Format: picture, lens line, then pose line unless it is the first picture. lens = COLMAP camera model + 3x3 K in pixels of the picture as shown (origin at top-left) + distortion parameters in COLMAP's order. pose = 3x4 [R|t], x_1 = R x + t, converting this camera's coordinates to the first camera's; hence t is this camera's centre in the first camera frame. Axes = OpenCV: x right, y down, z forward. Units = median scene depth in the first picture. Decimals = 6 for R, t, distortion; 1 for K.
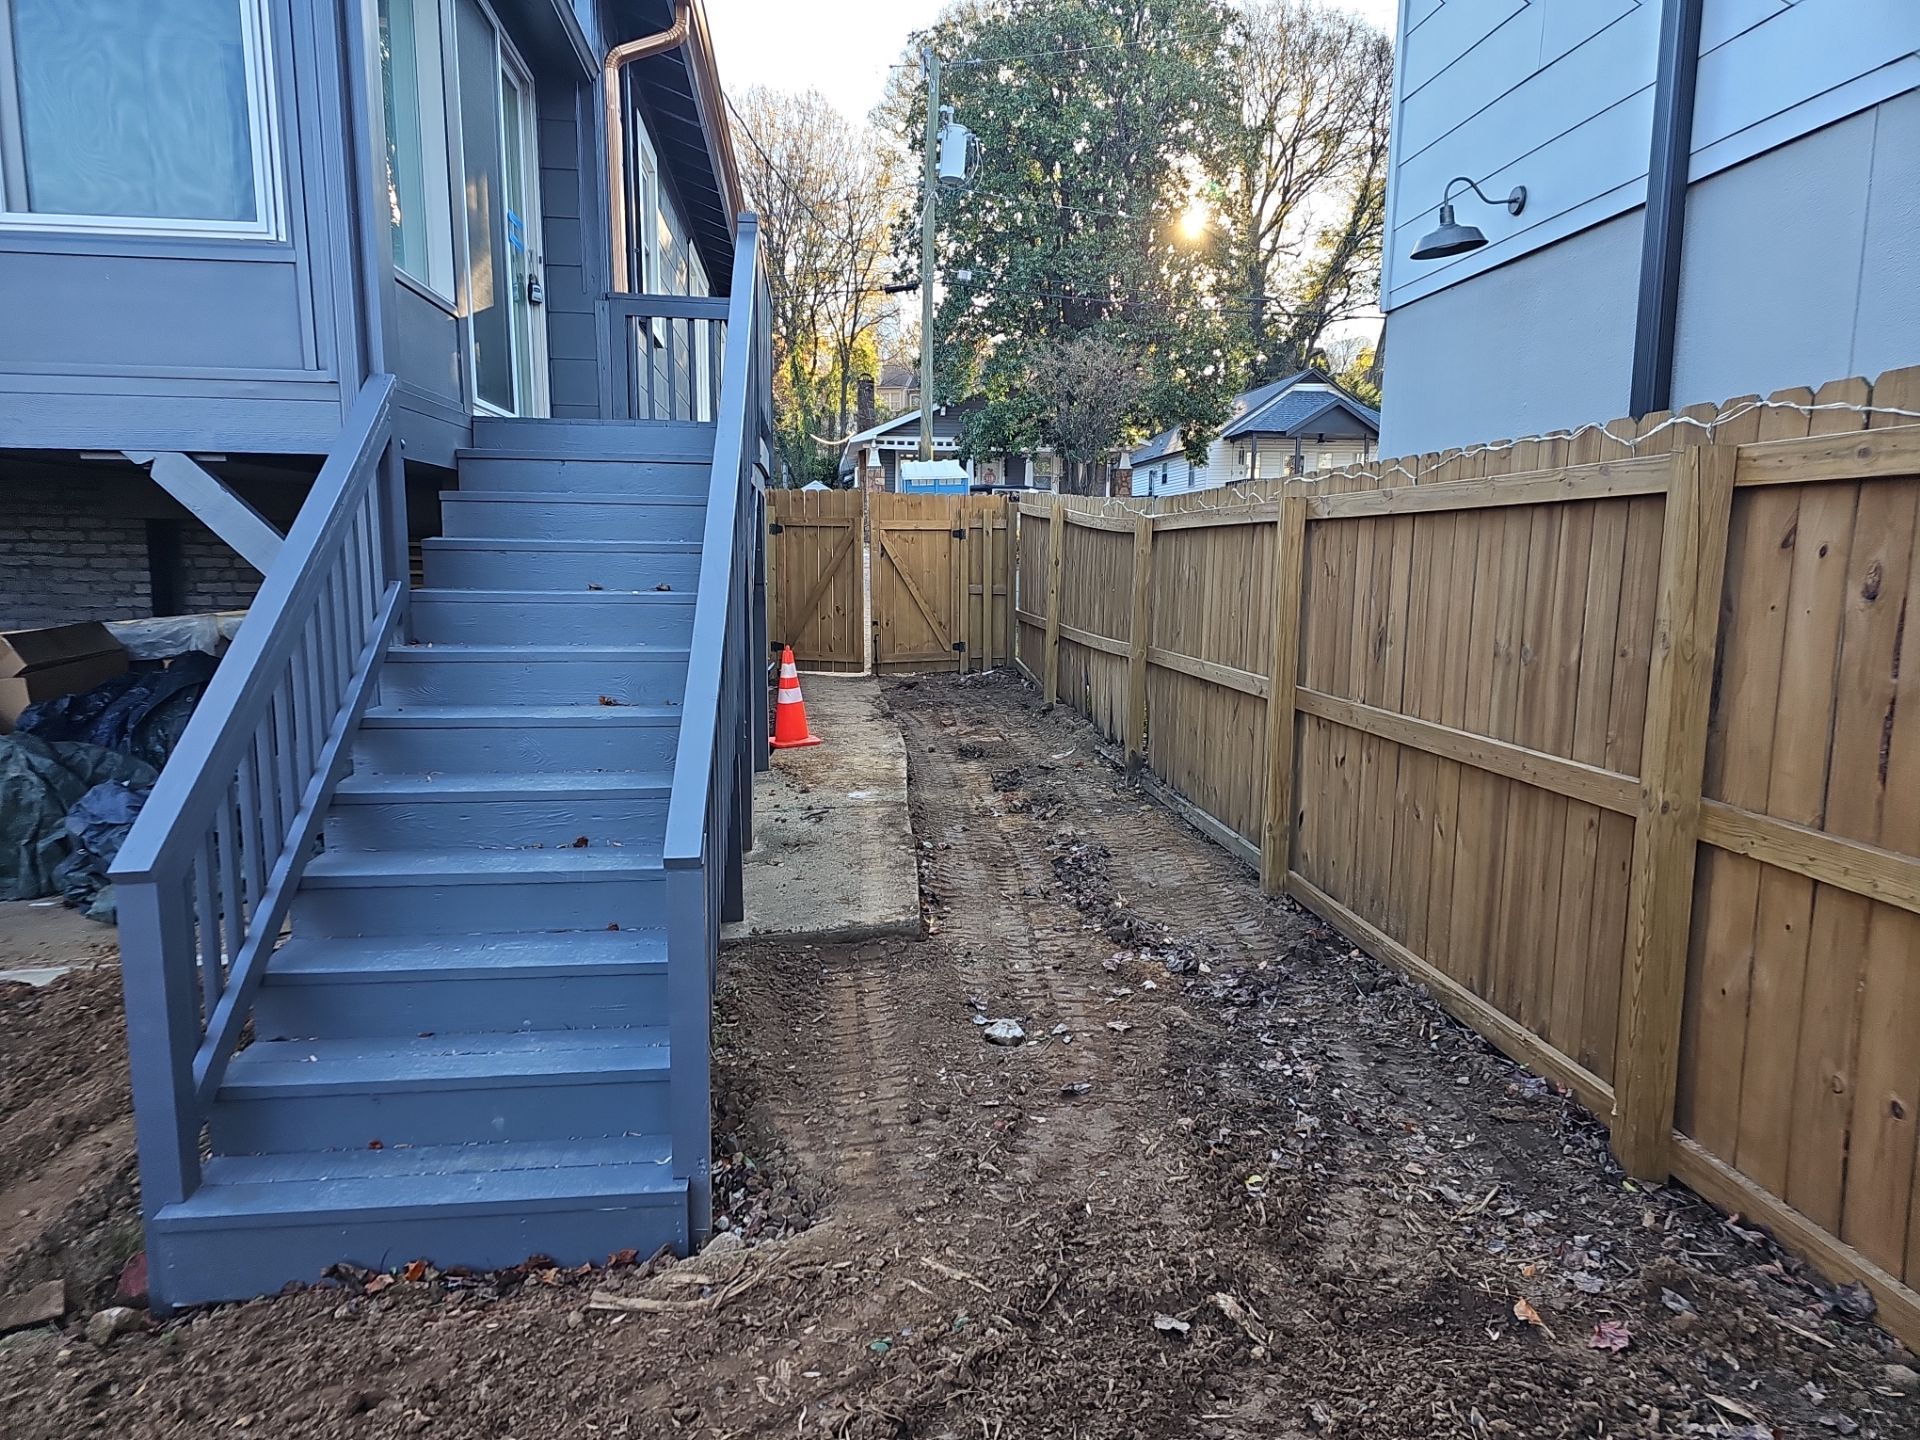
lens RADIAL K [[1235.4, 0, 923.5], [0, 1235.4, 744.3], [0, 0, 1]] dist [0.059011, -0.037163]
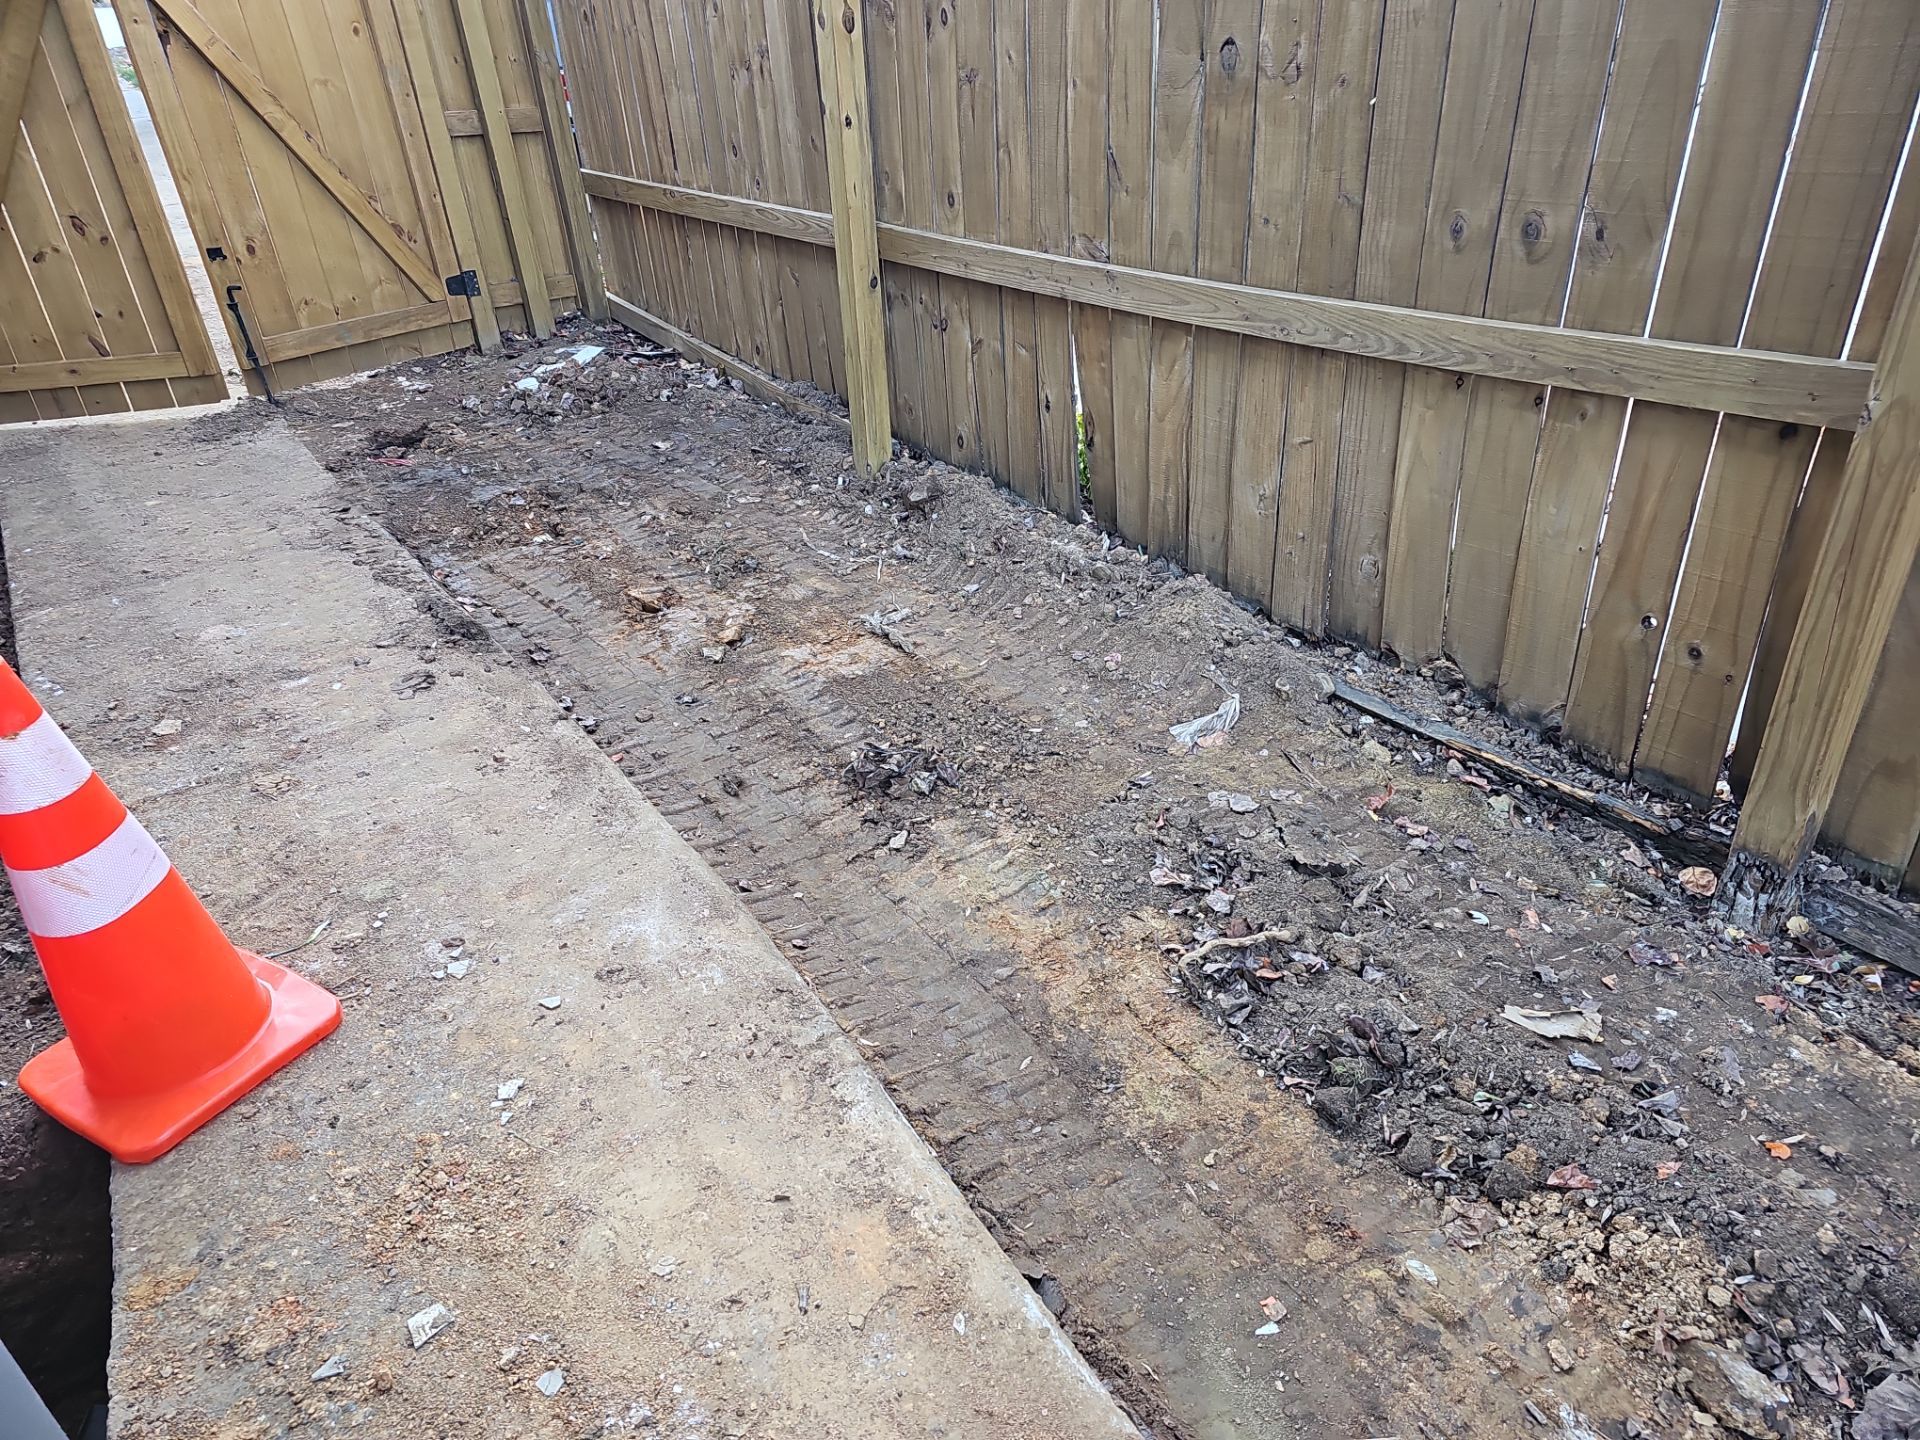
lens RADIAL K [[1235.4, 0, 963.0], [0, 1235.4, 722.2], [0, 0, 1]] dist [0.059011, -0.037163]
pose [[0.857465, -0.298996, 0.418754, -0.107025], [0.137913, 0.917610, 0.372789, -0.182222], [-0.495715, -0.261902, 0.828054, 1.264031]]
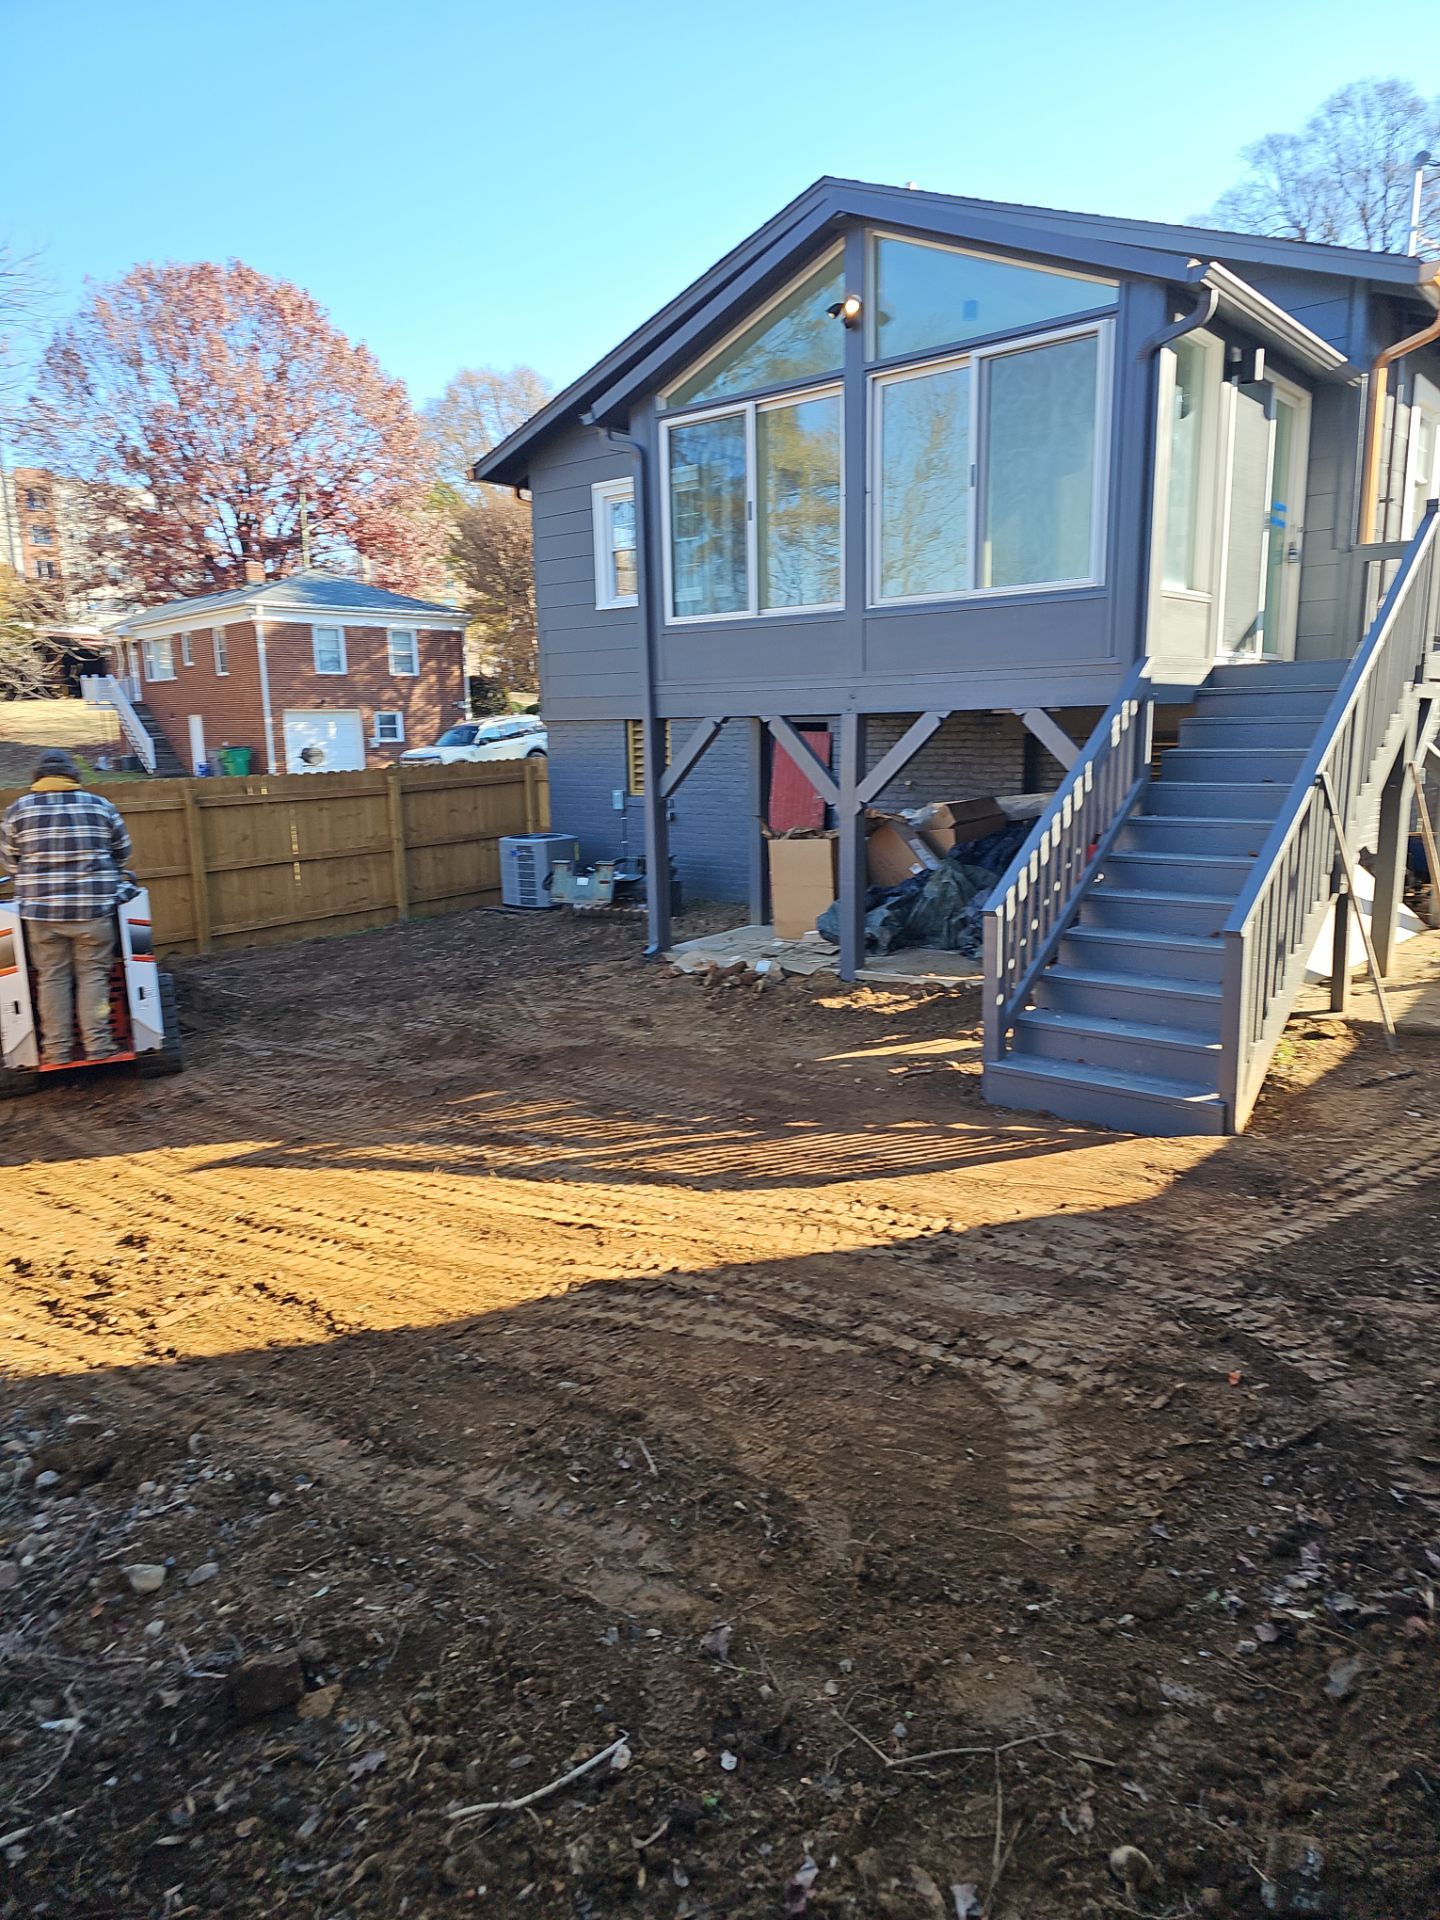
lens RADIAL K [[1235.4, 0, 753.0], [0, 1235.4, 952.3], [0, 0, 1]] dist [0.059011, -0.037163]
pose [[0.715788, 0.106716, -0.690115, 0.340963], [-0.085212, 0.994217, 0.065359, 0.034236], [0.693099, 0.012022, 0.720742, -0.503616]]
